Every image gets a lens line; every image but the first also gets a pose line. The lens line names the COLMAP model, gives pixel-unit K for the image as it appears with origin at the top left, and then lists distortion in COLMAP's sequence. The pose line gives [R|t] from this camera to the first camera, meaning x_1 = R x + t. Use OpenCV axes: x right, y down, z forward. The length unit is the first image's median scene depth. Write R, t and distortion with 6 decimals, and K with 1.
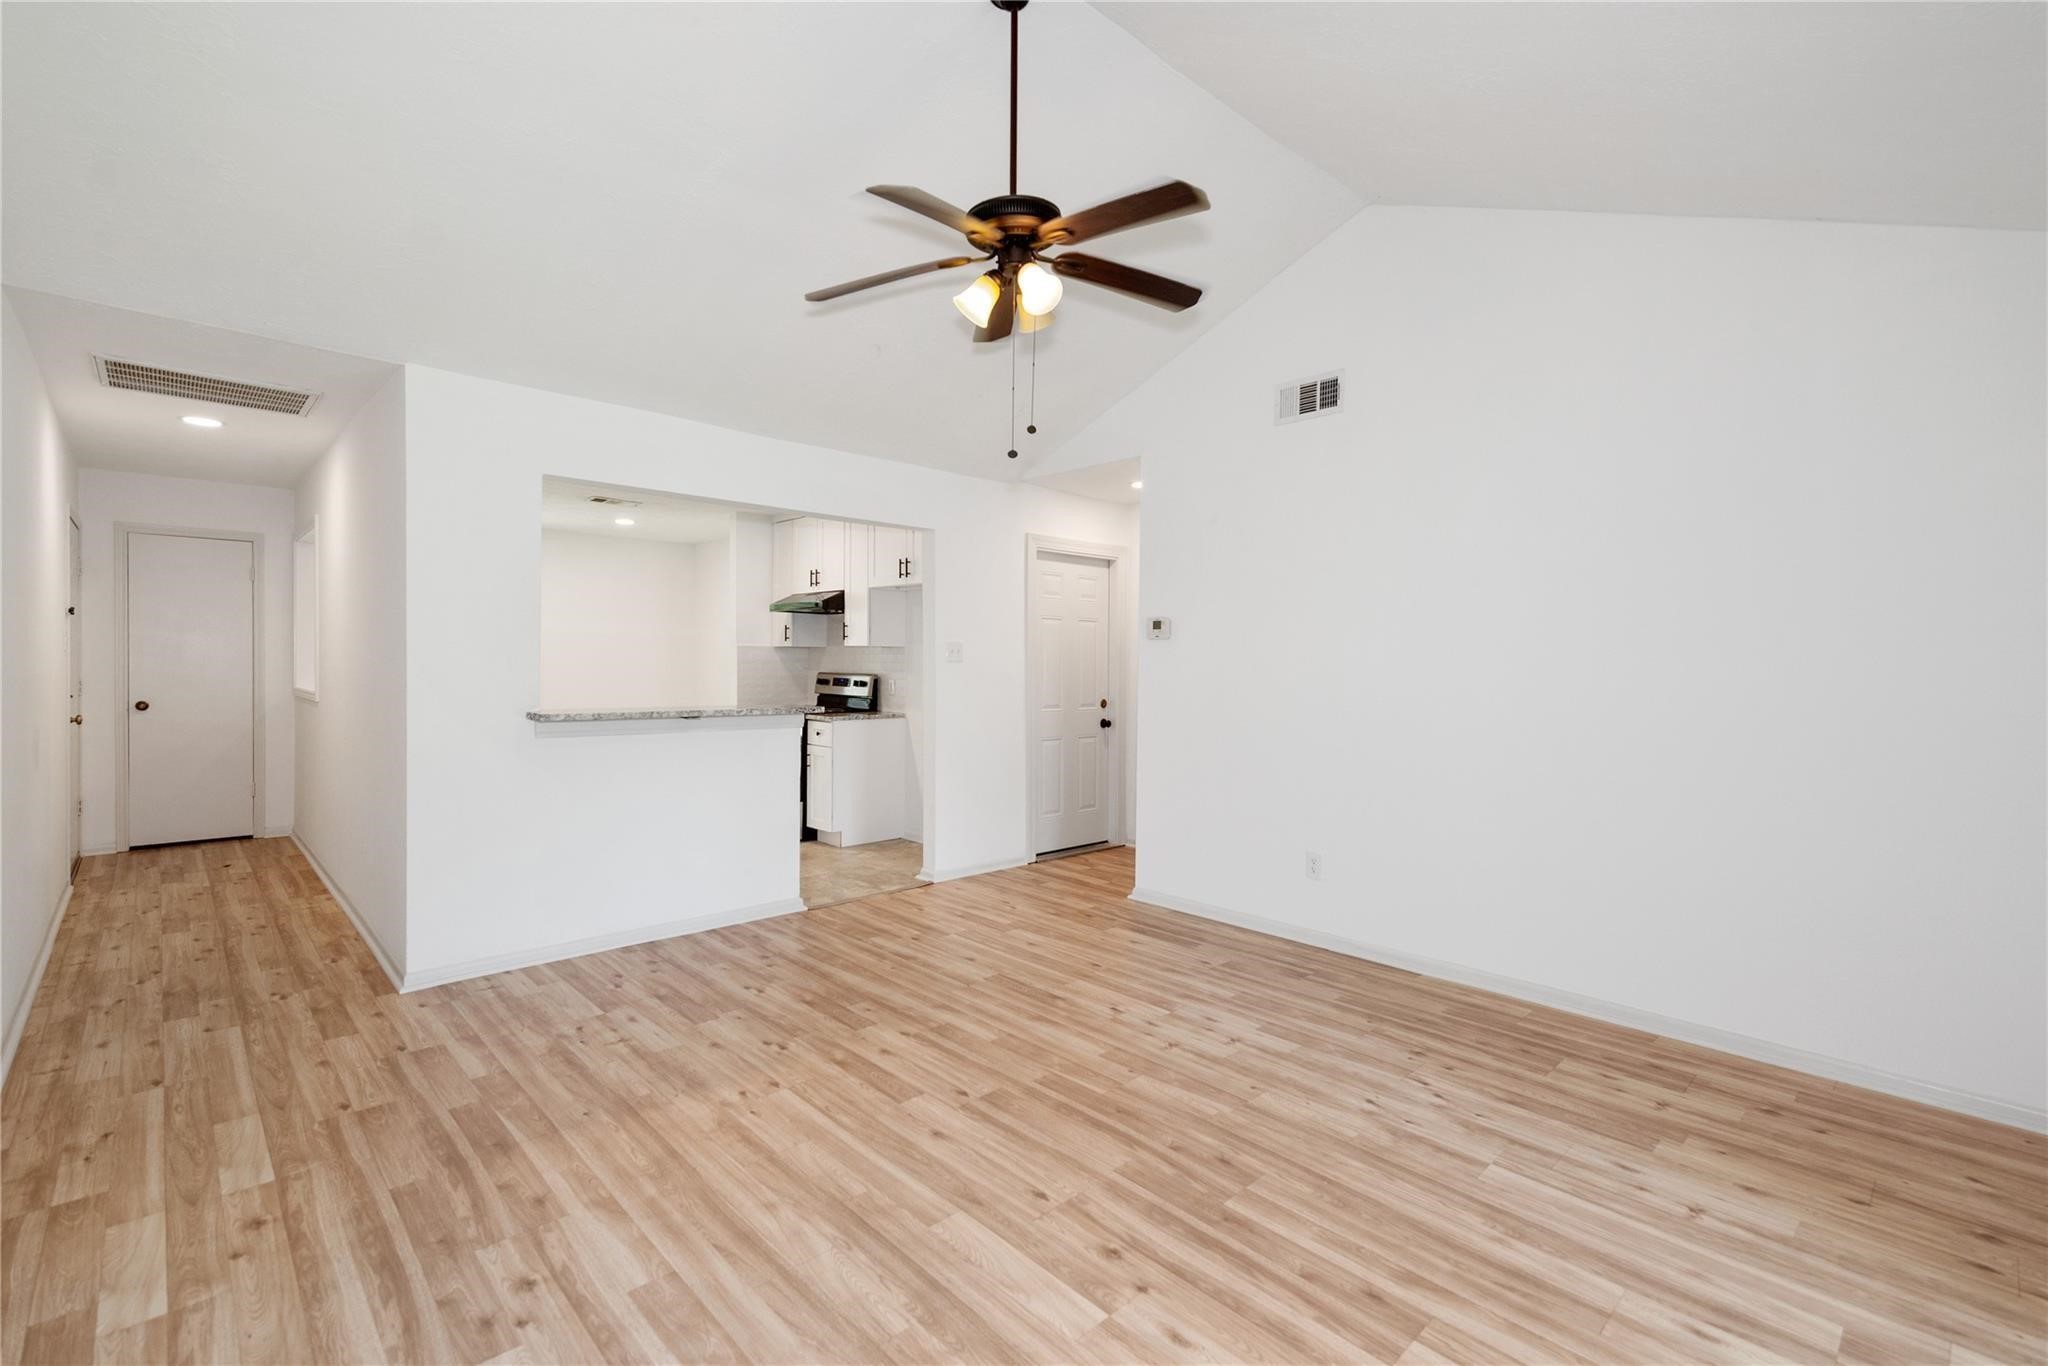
lens RADIAL K [[884.3, 0, 1045.1], [0, 884.3, 673.4], [0, 0, 1]] dist [0.017518, -0.003254]
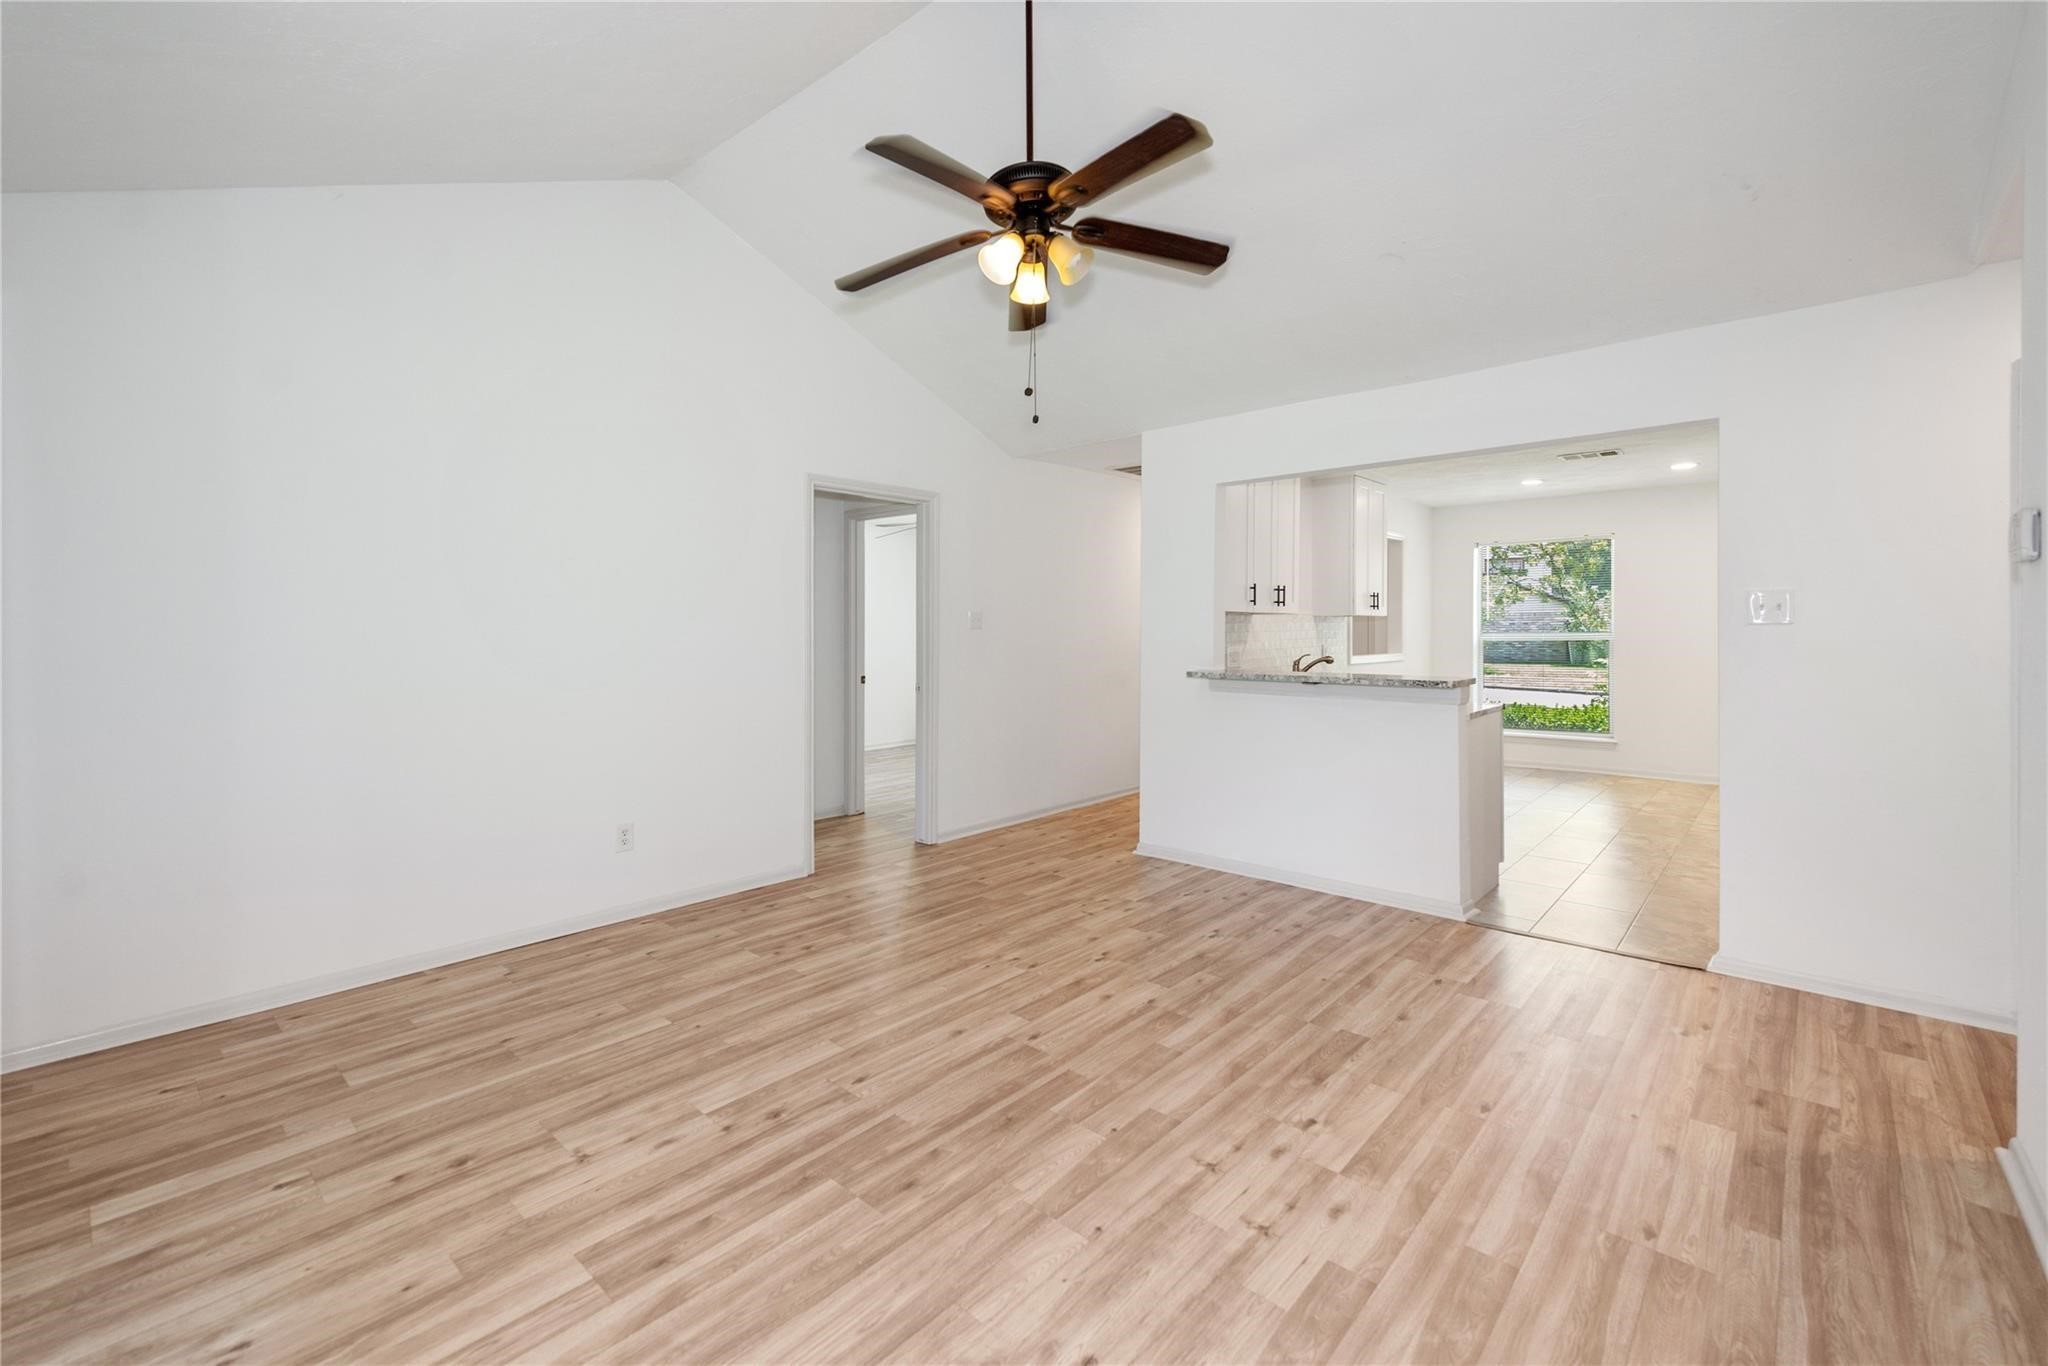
lens RADIAL K [[884.3, 0, 1025.1], [0, 884.3, 626.8], [0, 0, 1]] dist [0.017518, -0.003254]
pose [[0.071821, -0.015890, -0.997291, 0.944855], [-0.008063, 0.999831, -0.016511, 0.007685], [0.997385, 0.009227, 0.071681, 0.900396]]
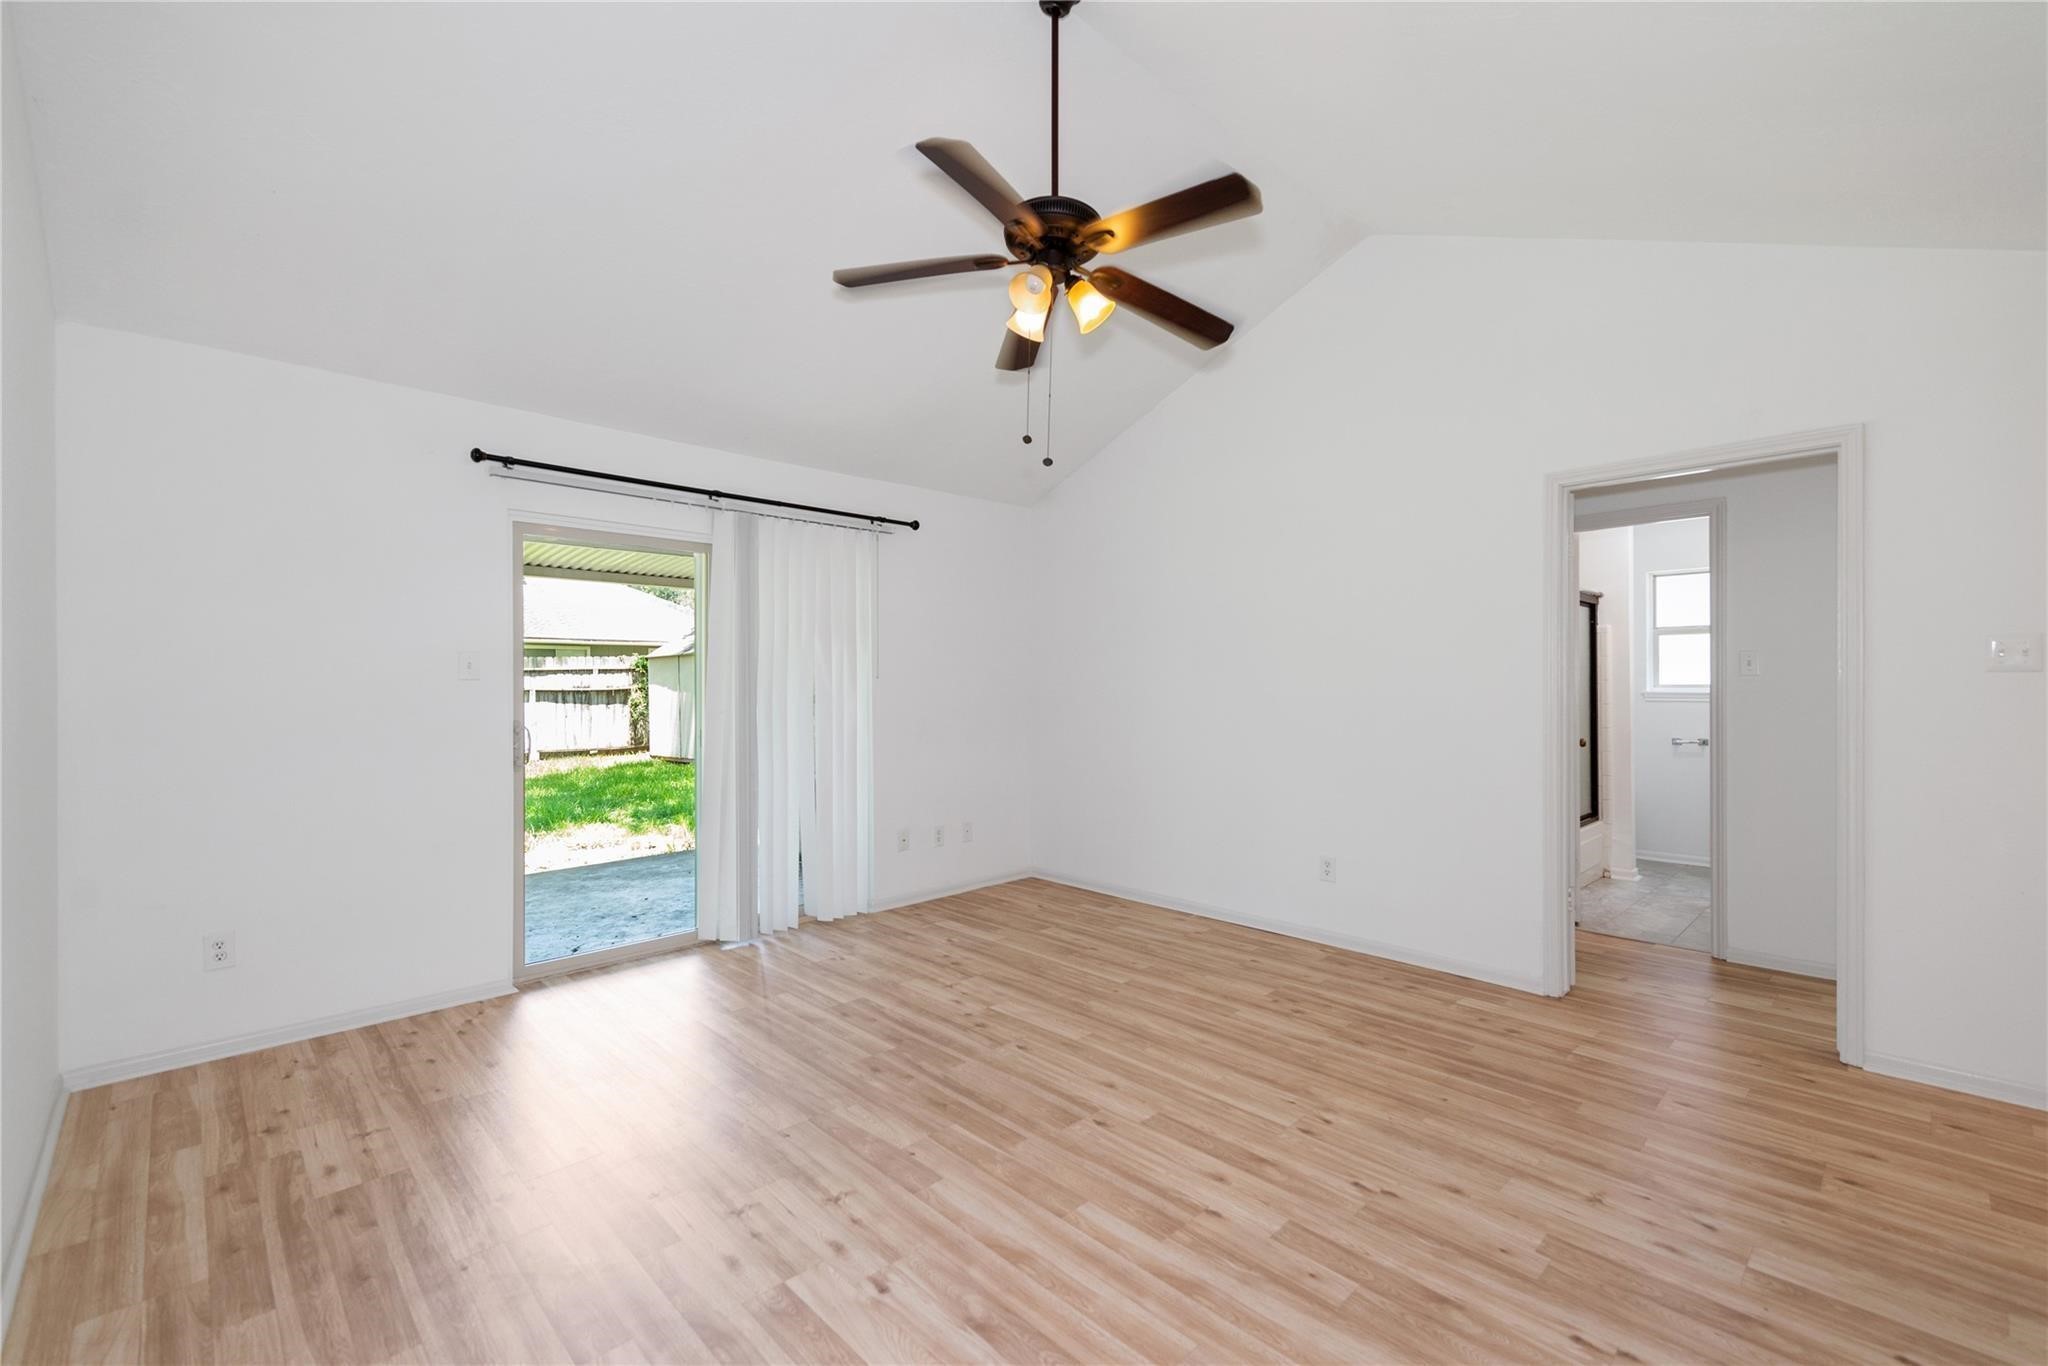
lens RADIAL K [[884.3, 0, 1022.8], [0, 884.3, 684.6], [0, 0, 1]] dist [0.017518, -0.003254]
pose [[-0.999828, -0.007259, 0.017039, -0.021368], [-0.007061, 0.999907, 0.011641, -0.011917], [-0.017121, 0.011518, -0.999787, 1.934703]]
